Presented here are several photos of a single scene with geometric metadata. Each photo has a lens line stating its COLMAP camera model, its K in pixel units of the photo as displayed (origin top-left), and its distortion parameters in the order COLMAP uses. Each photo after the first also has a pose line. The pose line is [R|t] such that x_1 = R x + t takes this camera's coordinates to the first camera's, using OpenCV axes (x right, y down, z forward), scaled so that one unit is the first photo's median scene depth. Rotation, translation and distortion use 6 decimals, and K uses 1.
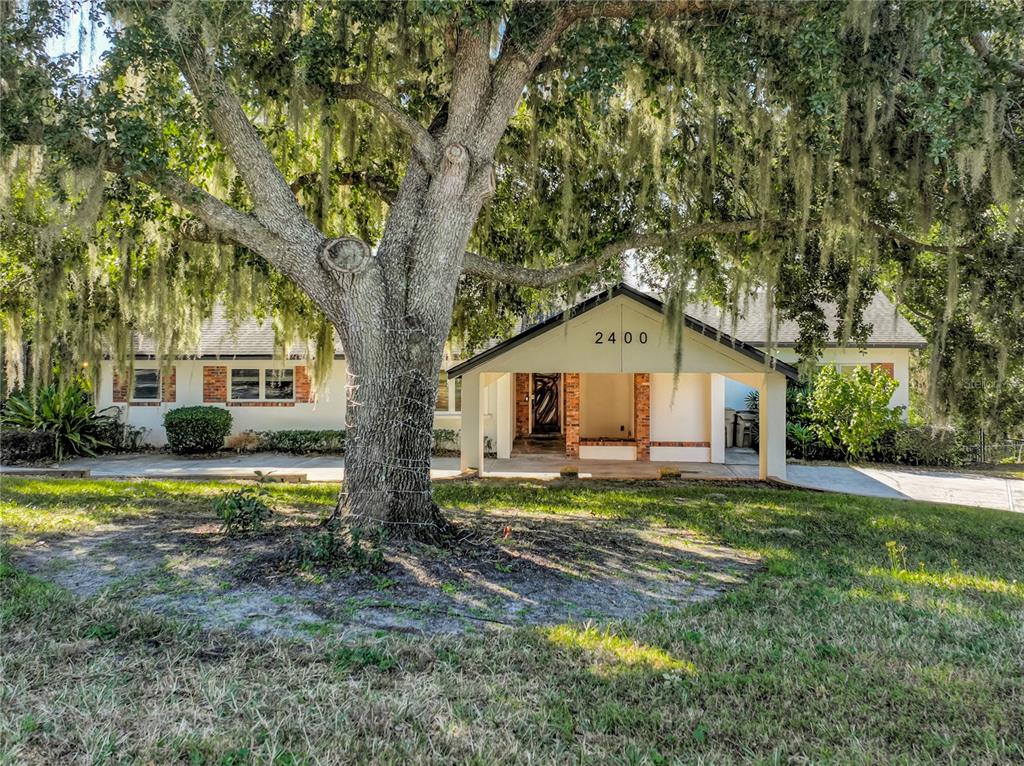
lens RADIAL K [[715.6, 0, 512.0], [0, 715.6, 383.0], [0, 0, 1]] dist [0.022989, 0.002146]
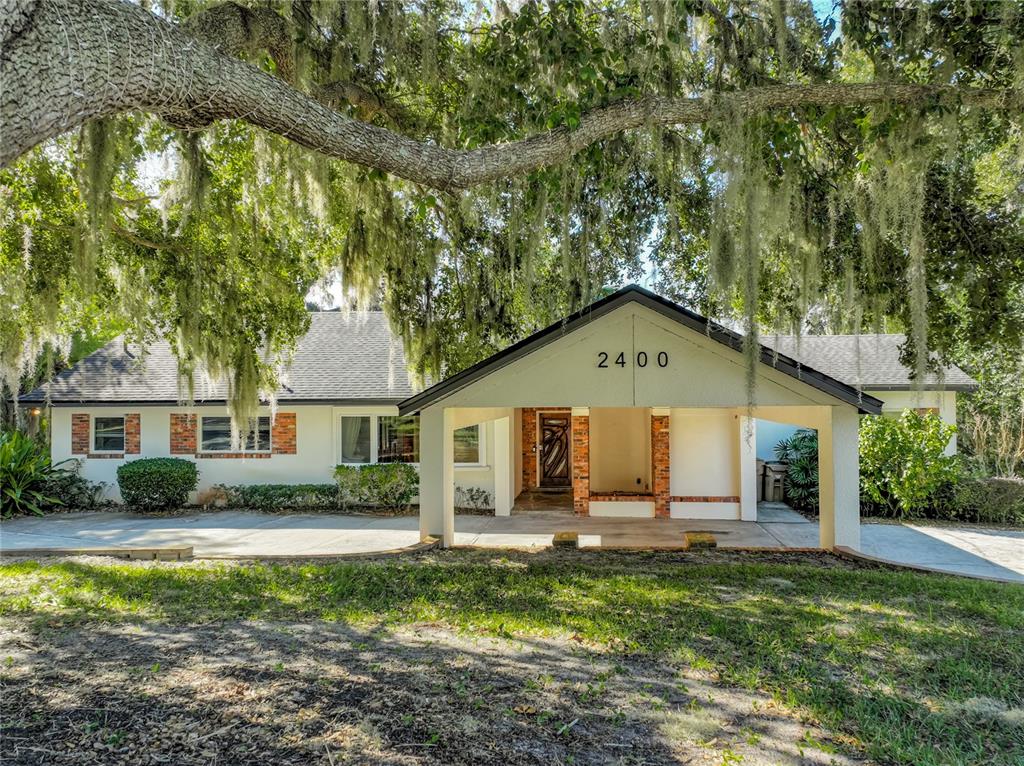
lens RADIAL K [[717.7, 0, 512.7], [0, 717.7, 434.2], [0, 0, 1]] dist [0.020568, -0.000125]
pose [[0.999753, -0.005036, -0.021641, 0.019751], [0.004979, 0.999984, -0.002702, 0.007343], [0.021654, 0.002594, 0.999762, 0.117310]]
